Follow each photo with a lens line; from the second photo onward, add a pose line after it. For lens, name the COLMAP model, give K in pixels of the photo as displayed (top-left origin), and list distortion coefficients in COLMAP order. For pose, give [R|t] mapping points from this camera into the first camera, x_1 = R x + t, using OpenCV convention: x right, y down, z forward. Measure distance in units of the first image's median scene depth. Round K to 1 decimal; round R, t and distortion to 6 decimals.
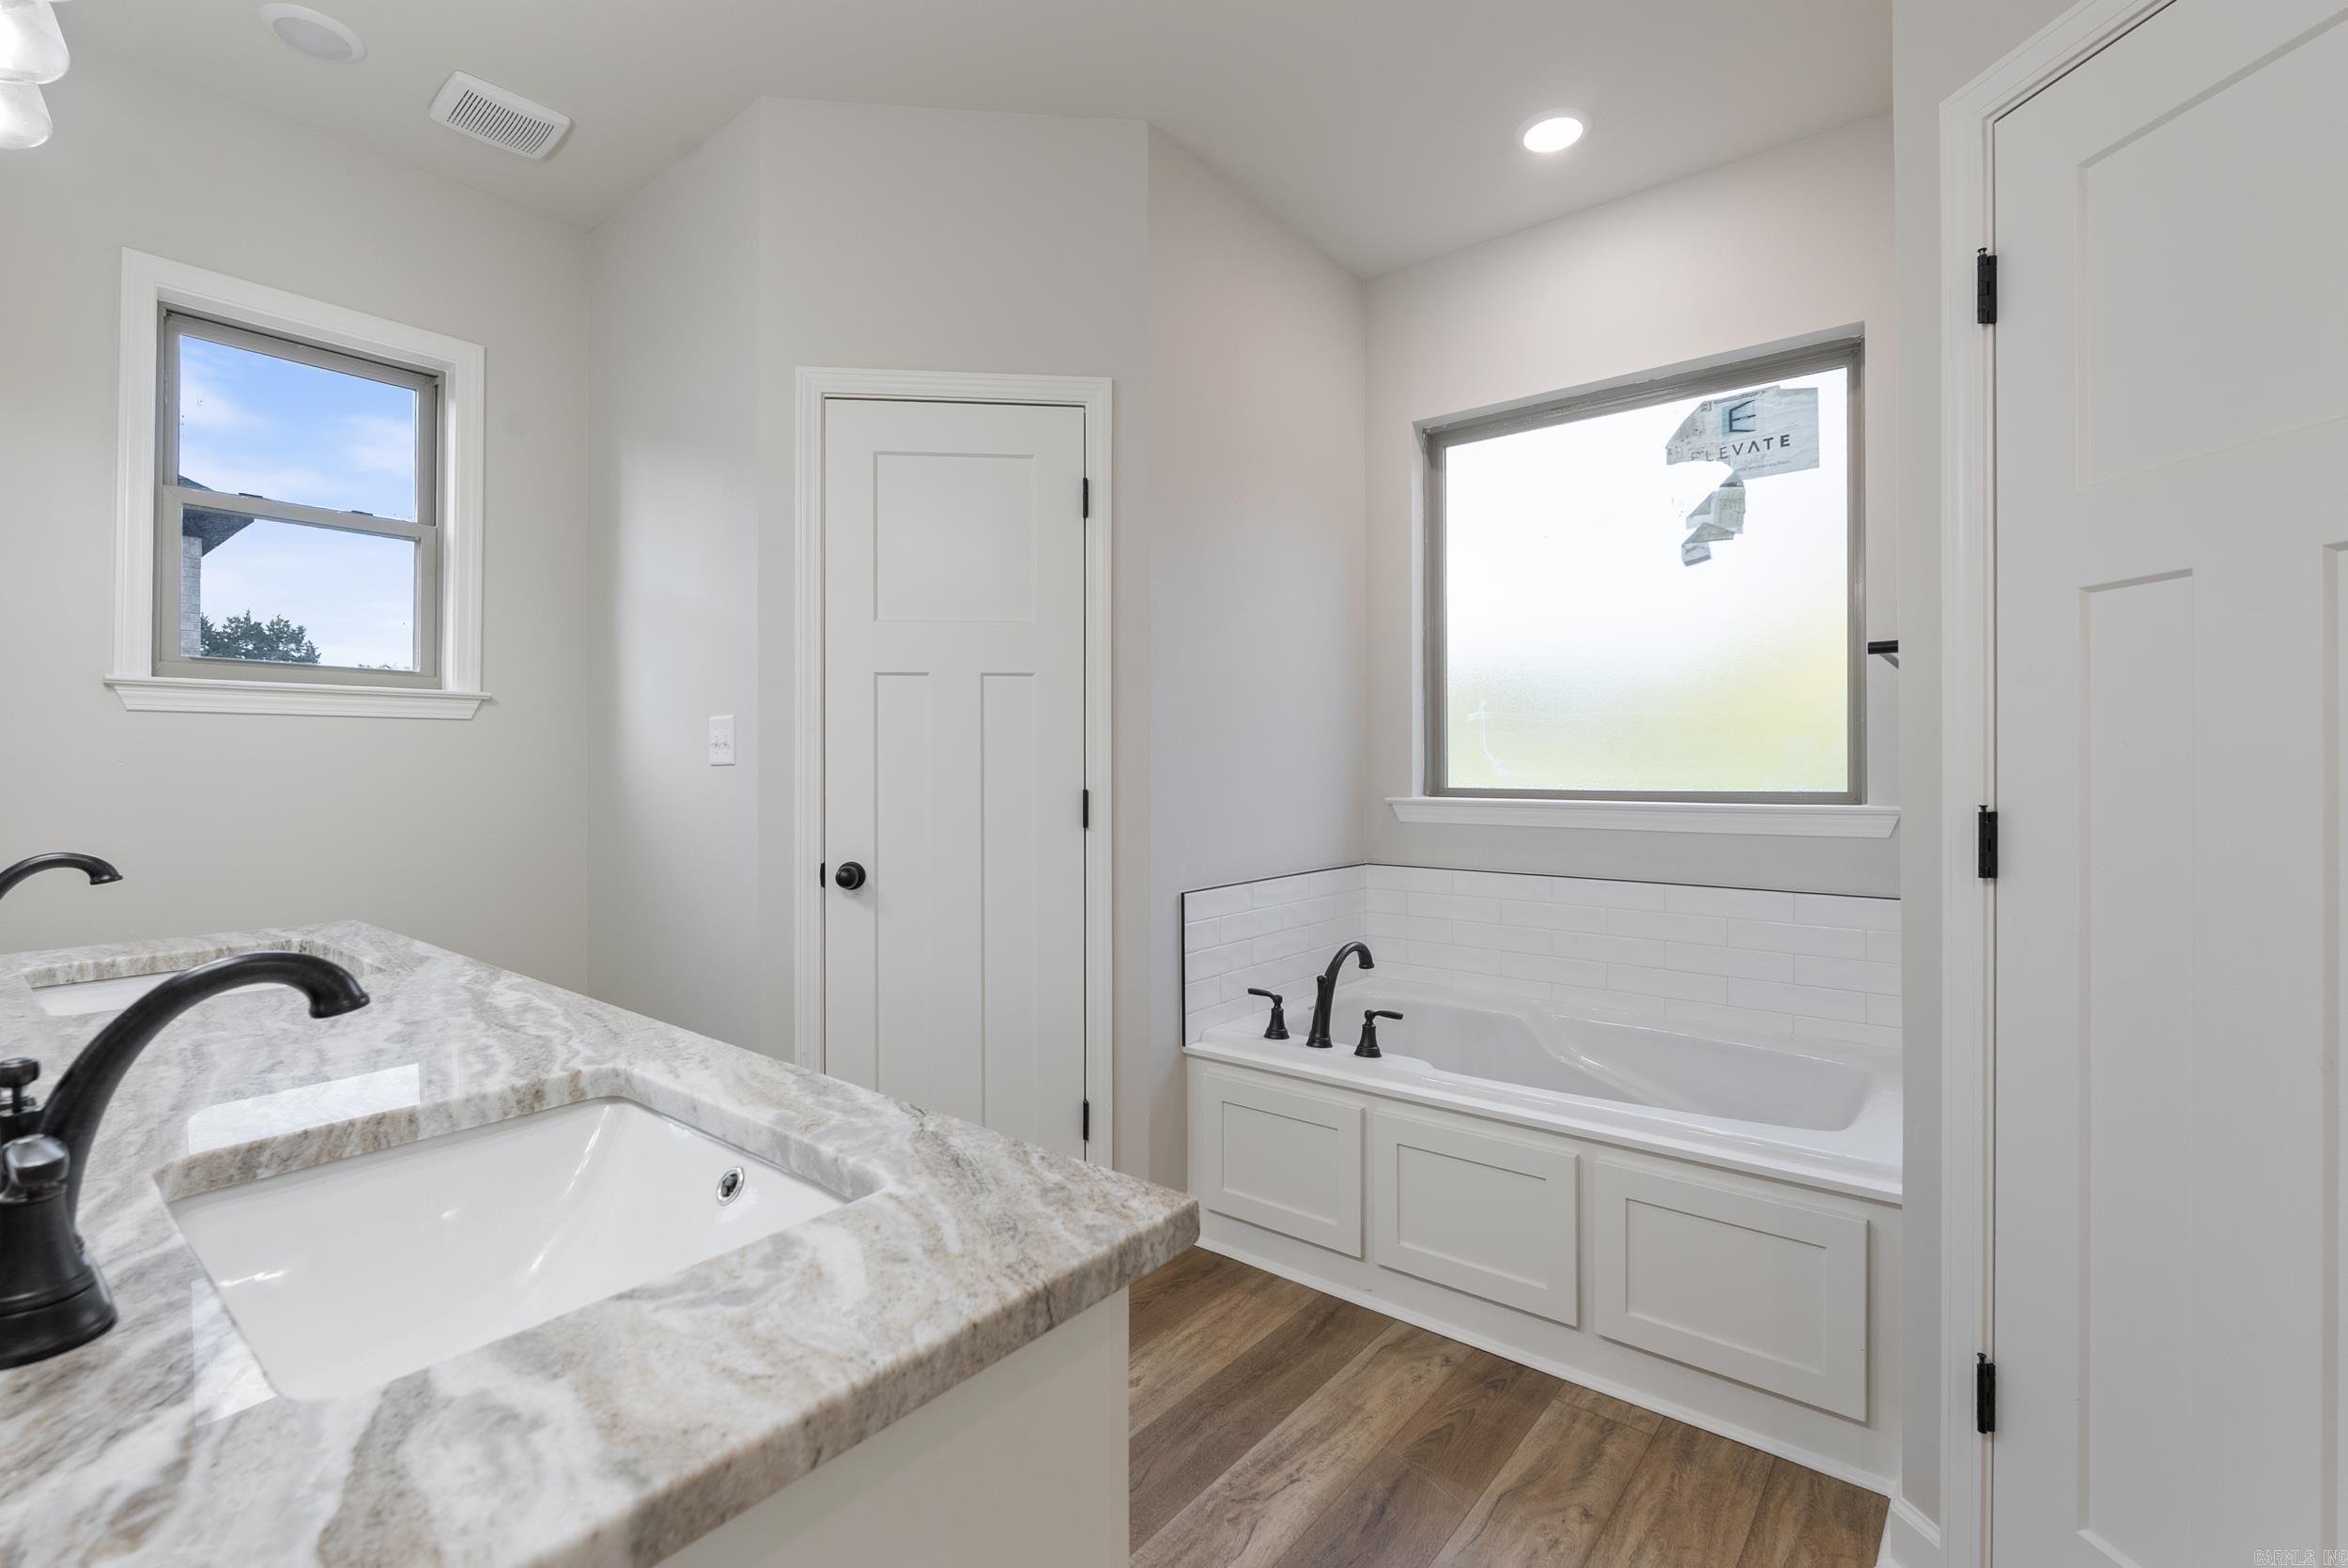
lens RADIAL K [[1043.9, 0, 1179.1], [0, 1043.9, 766.2], [0, 0, 1]] dist [-0.003980, -0.000134]
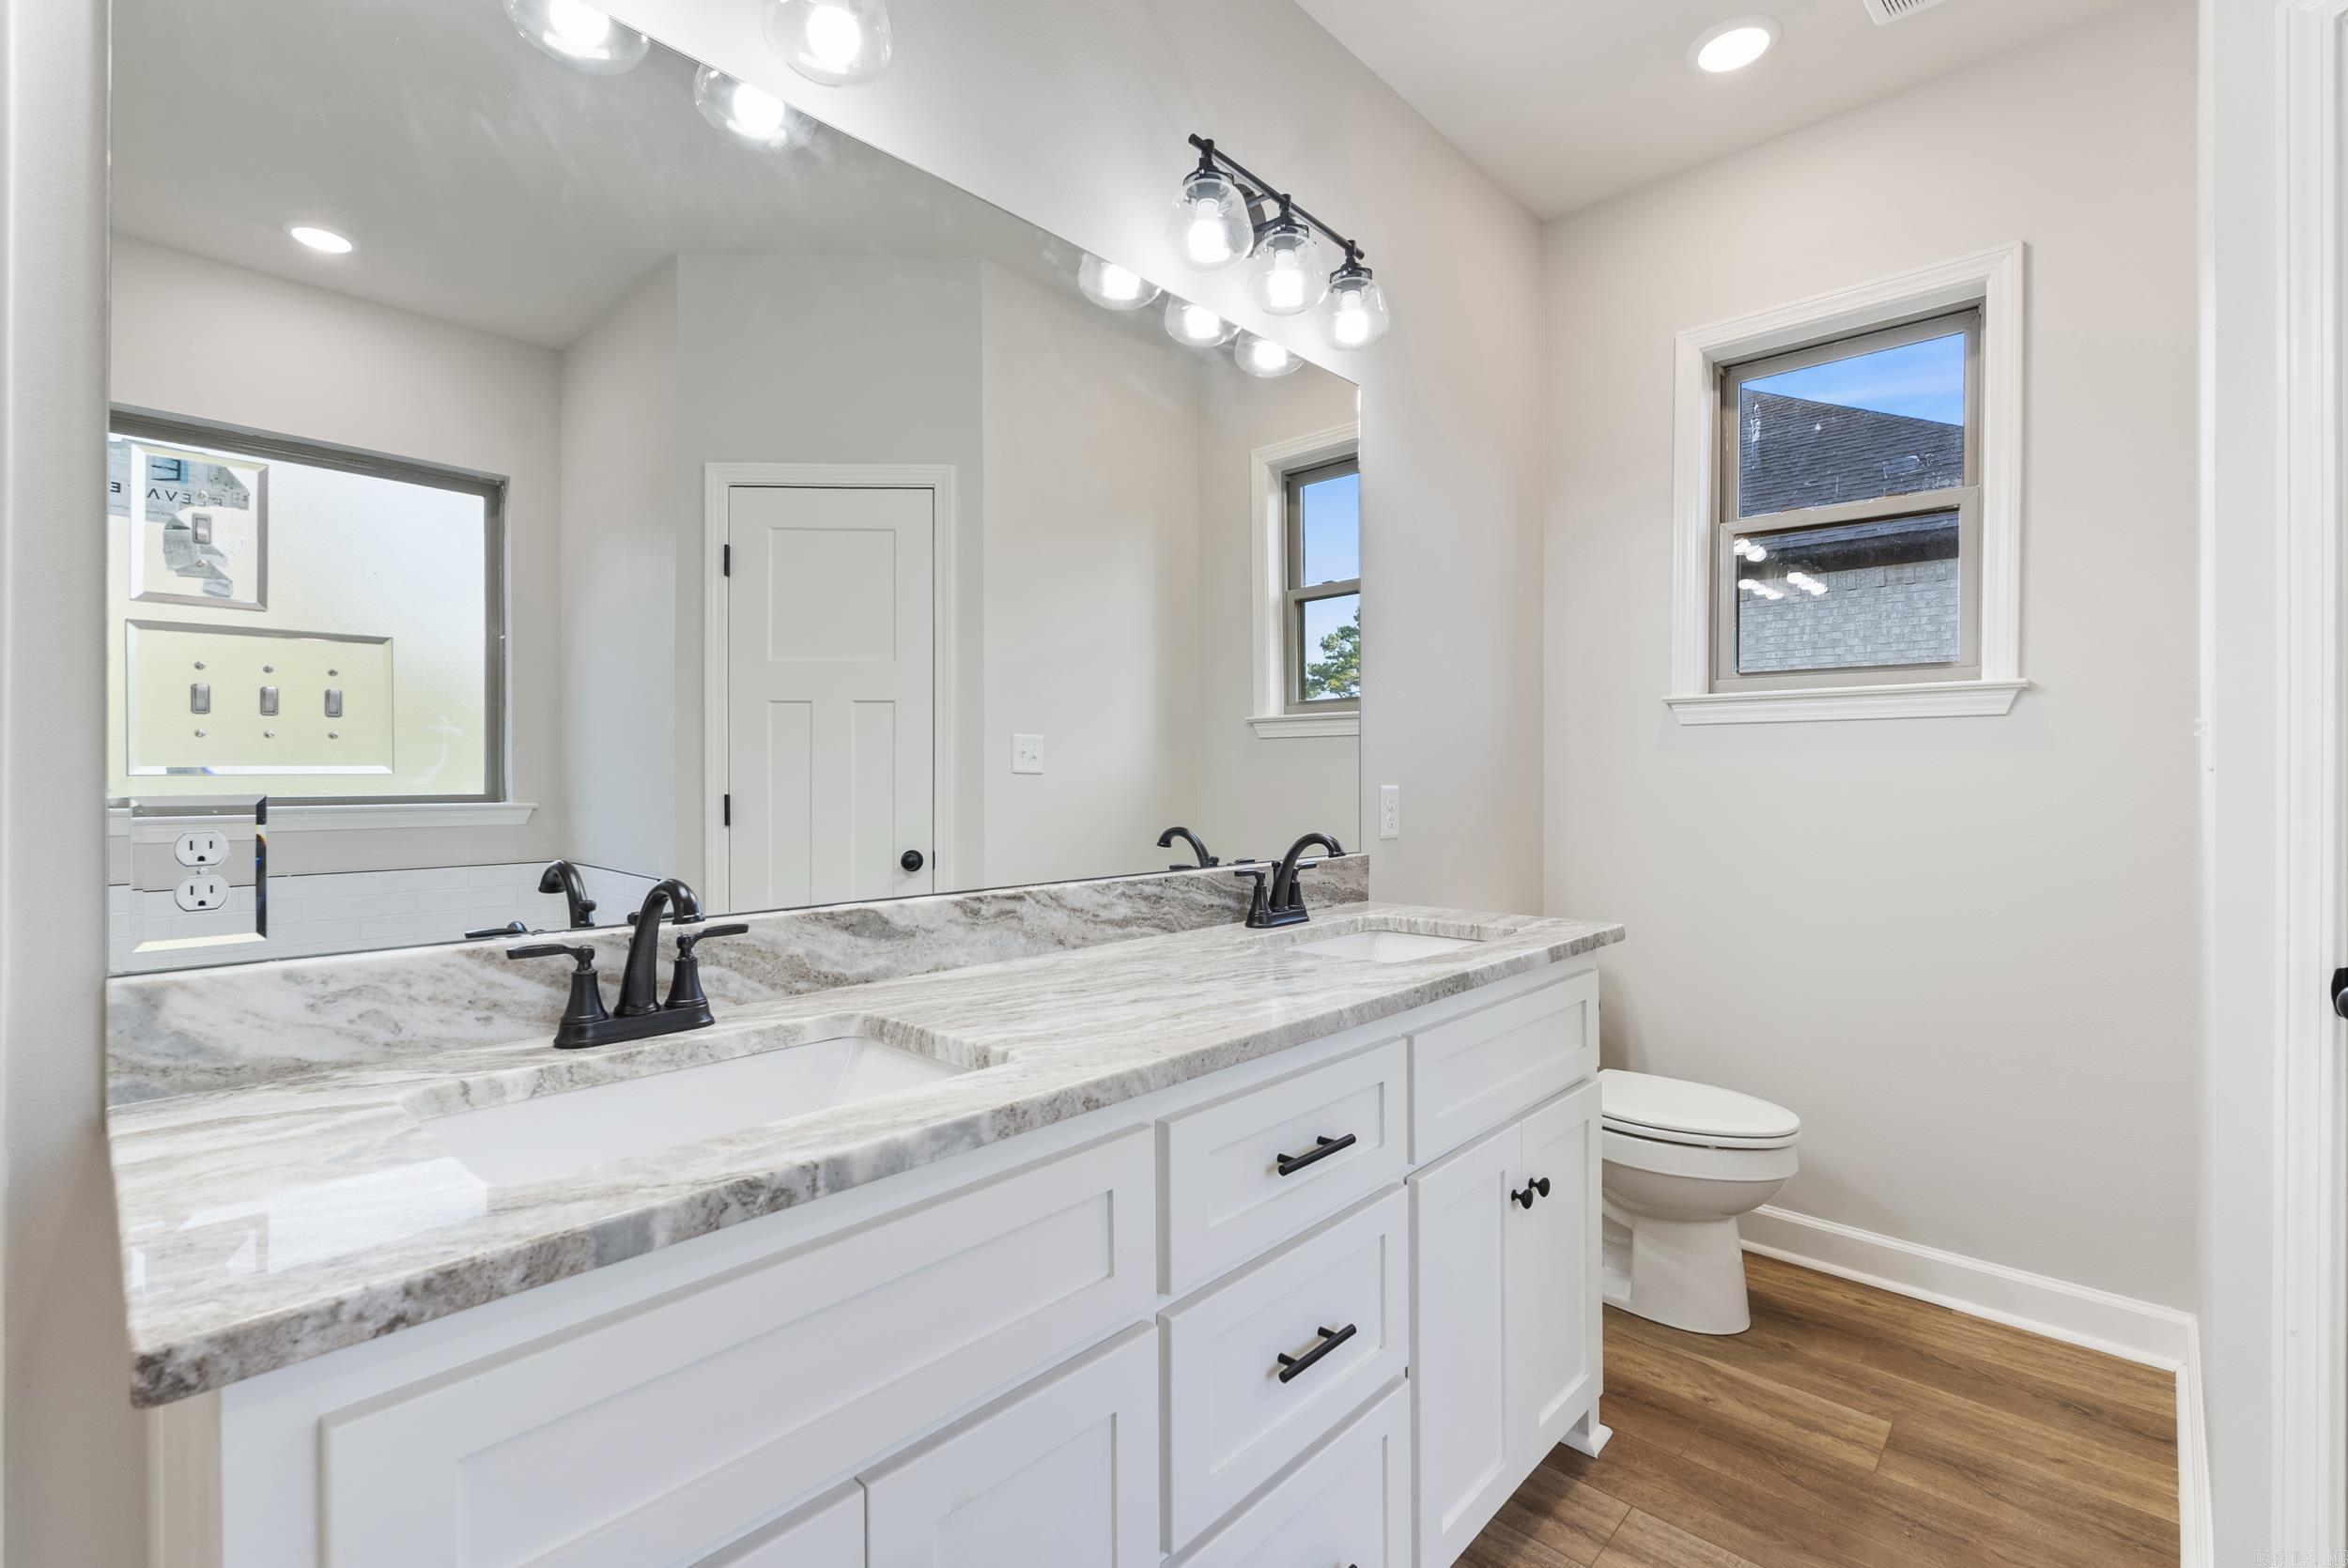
lens RADIAL K [[1043.9, 0, 1179.1], [0, 1043.9, 766.2], [0, 0, 1]] dist [-0.003980, -0.000134]
pose [[-0.076019, -0.006244, -0.997087, 0.545556], [-0.001788, 0.999980, -0.006126, 0.002982], [0.997105, 0.001317, -0.076029, 1.403275]]
